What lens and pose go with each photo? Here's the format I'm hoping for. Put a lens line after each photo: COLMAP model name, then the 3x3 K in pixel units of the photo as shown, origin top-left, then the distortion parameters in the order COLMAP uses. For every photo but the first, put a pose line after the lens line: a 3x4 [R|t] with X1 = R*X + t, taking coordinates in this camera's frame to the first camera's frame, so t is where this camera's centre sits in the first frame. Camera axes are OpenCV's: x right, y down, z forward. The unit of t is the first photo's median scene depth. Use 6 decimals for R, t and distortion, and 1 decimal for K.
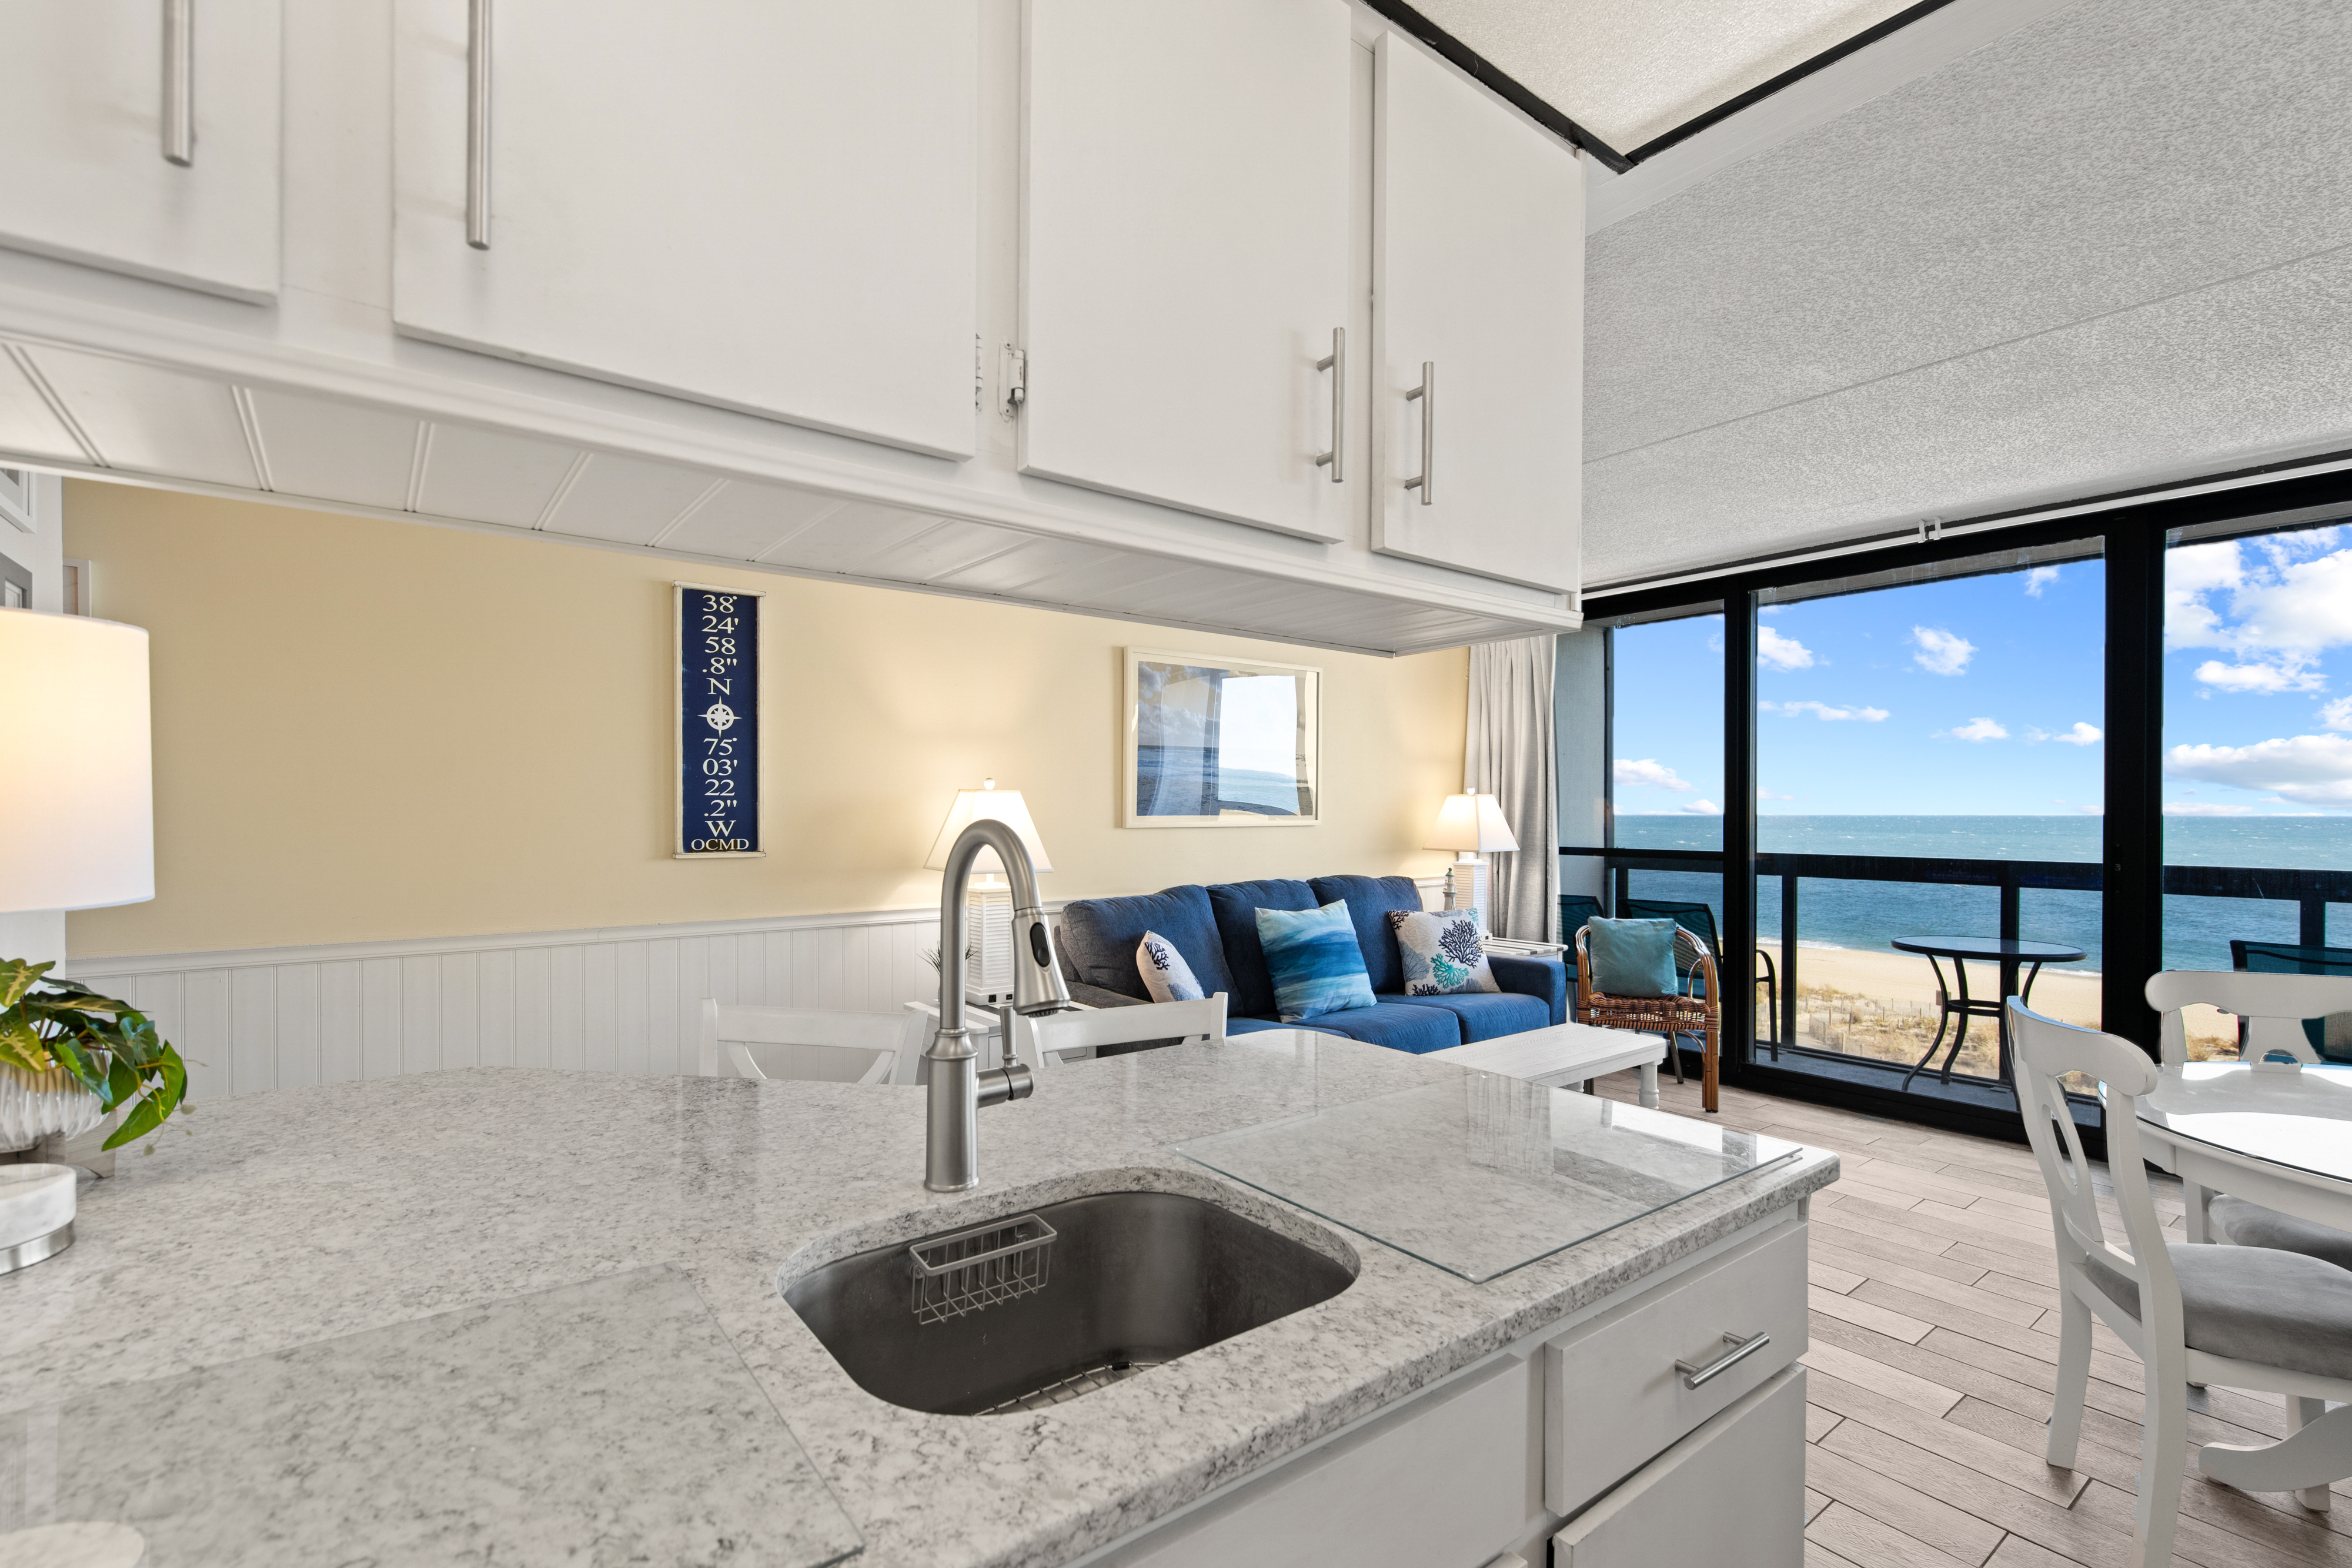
lens RADIAL K [[1077.2, 0, 1173.6], [0, 1077.2, 813.0], [0, 0, 1]] dist [0.008686, 0.001368]
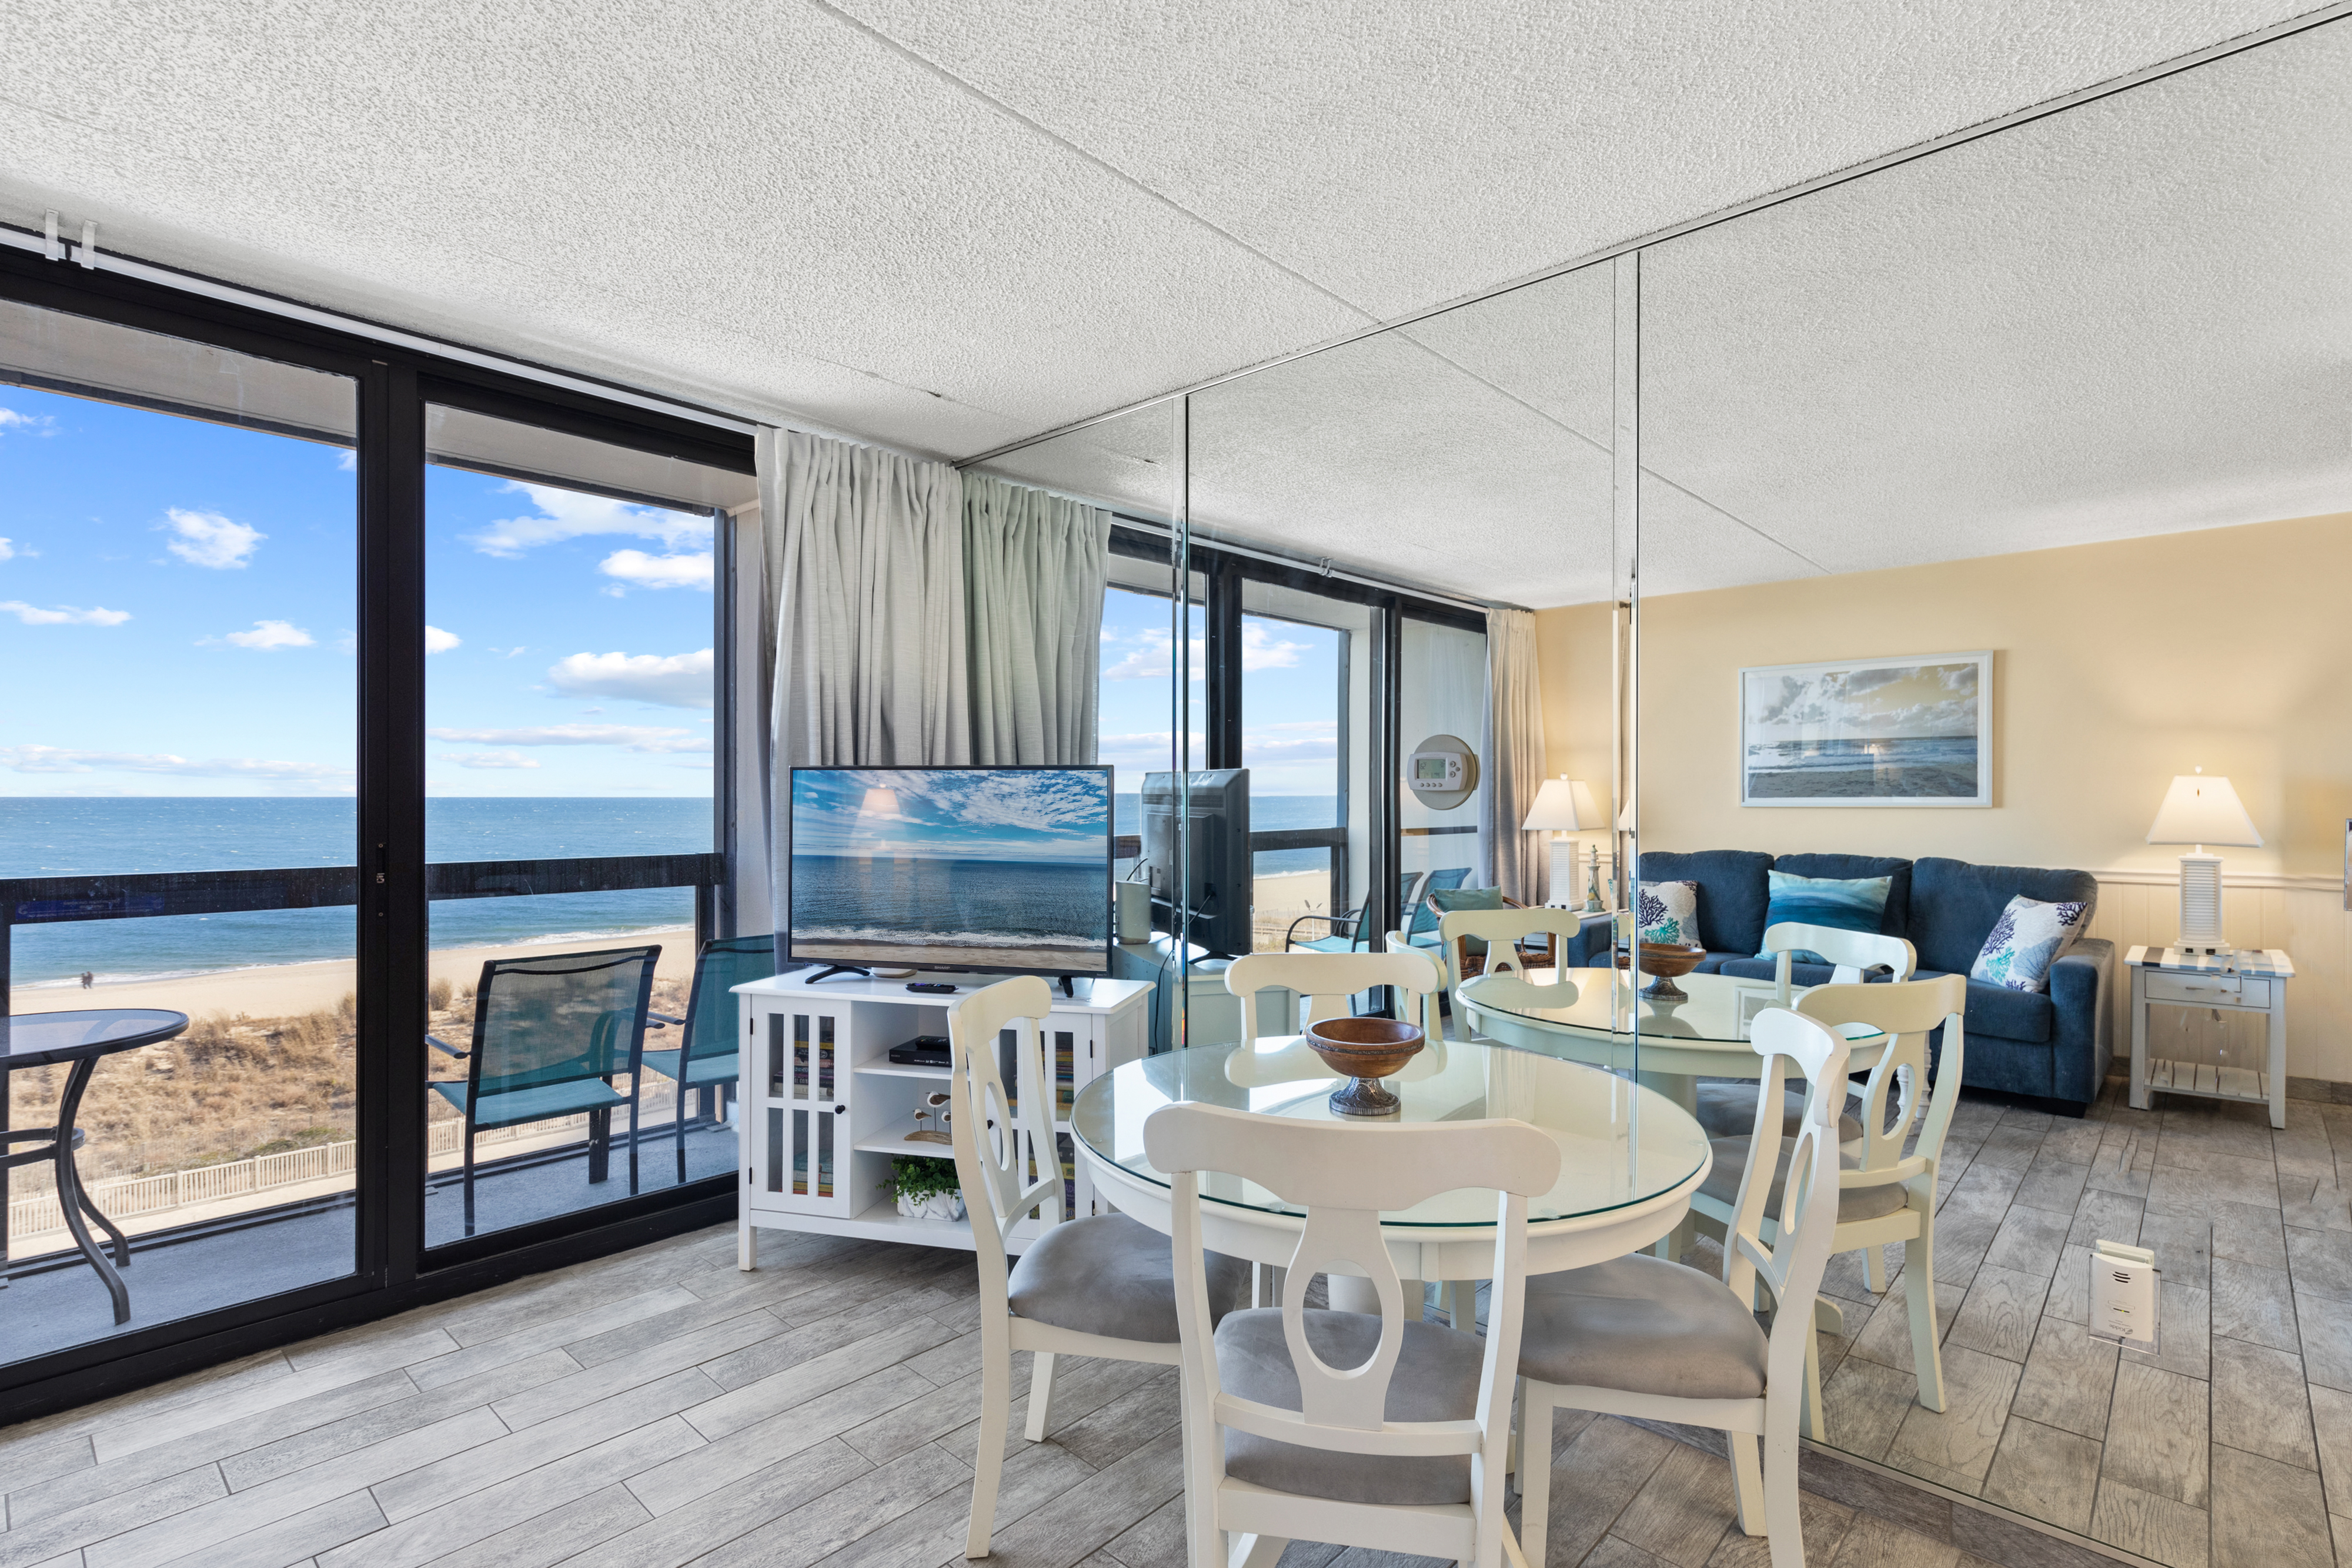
lens RADIAL K [[1123.3, 0, 1195.8], [0, 1123.3, 794.0], [0, 0, 1]] dist [0.008412, -0.002232]
pose [[-0.172082, 0.003119, 0.985078, 0.074050], [-0.000327, 0.999995, -0.003223, 0.000139], [-0.985083, -0.000876, -0.172080, 0.507695]]
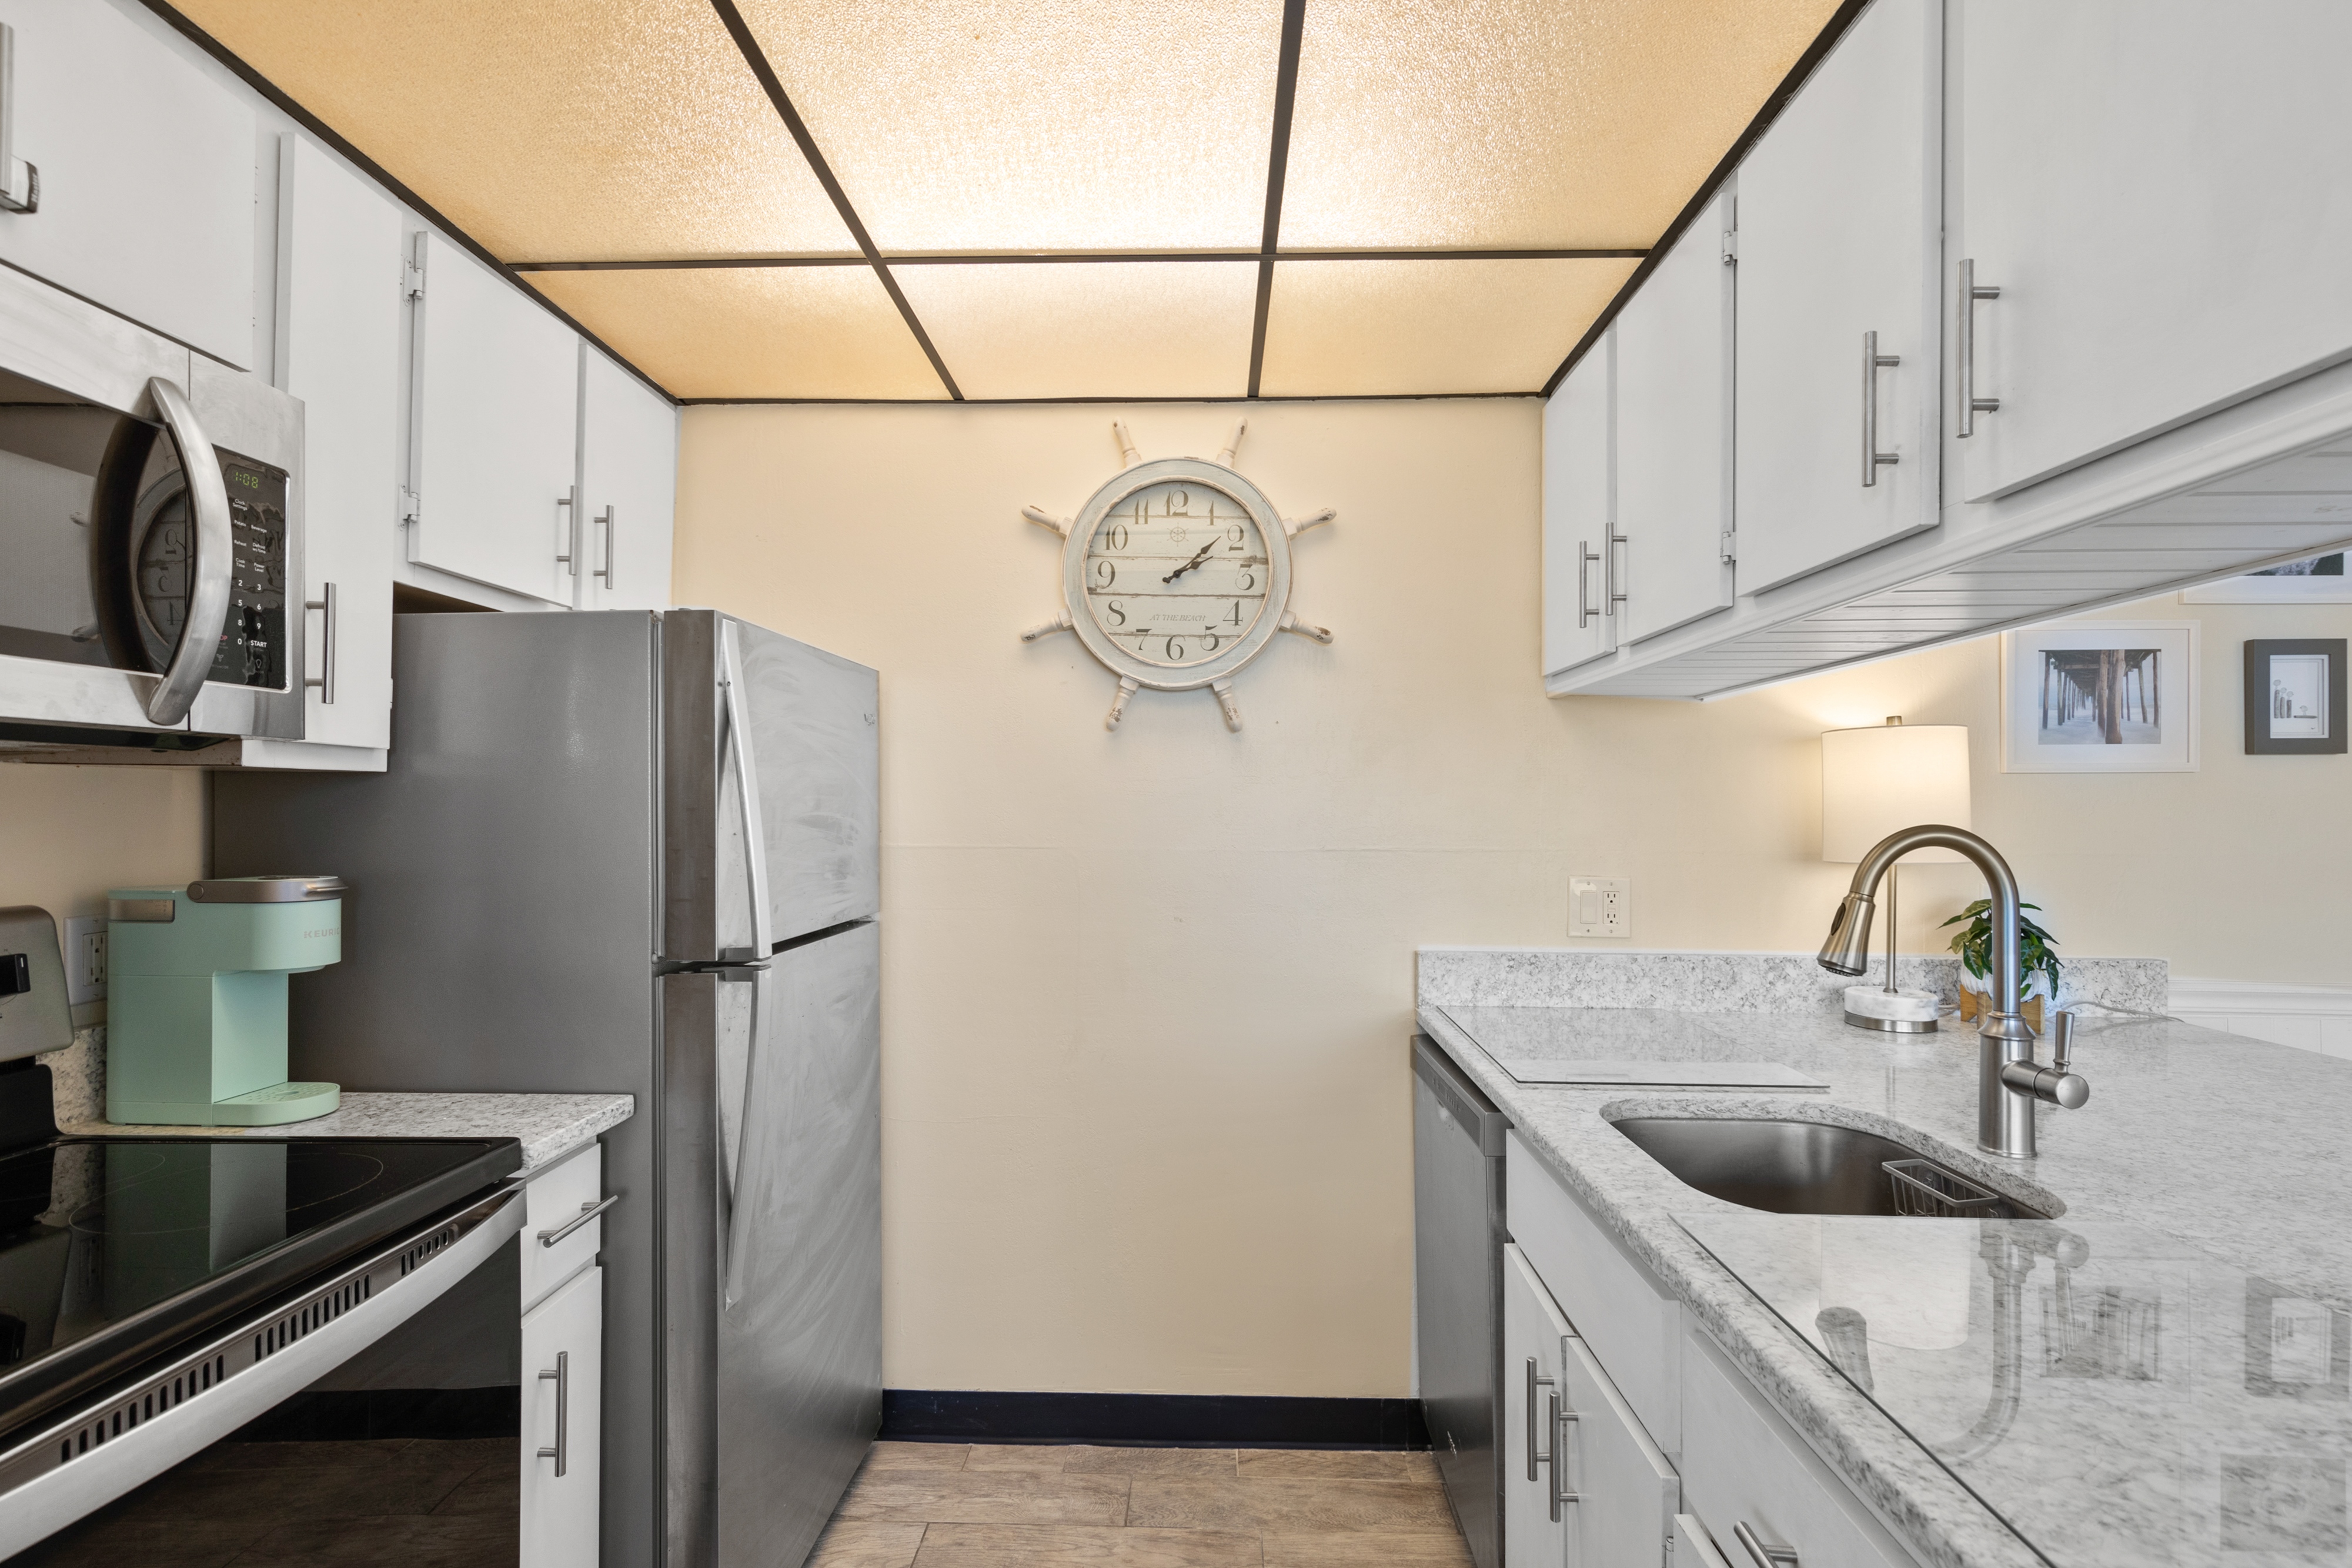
lens RADIAL K [[1077.2, 0, 1175.2], [0, 1077.2, 807.9], [0, 0, 1]] dist [0.008686, 0.001368]
pose [[-0.637529, -0.008459, -0.770380, 0.303977], [-0.007157, 0.999962, -0.005056, -0.000722], [0.770394, 0.002290, -0.637565, 0.262146]]
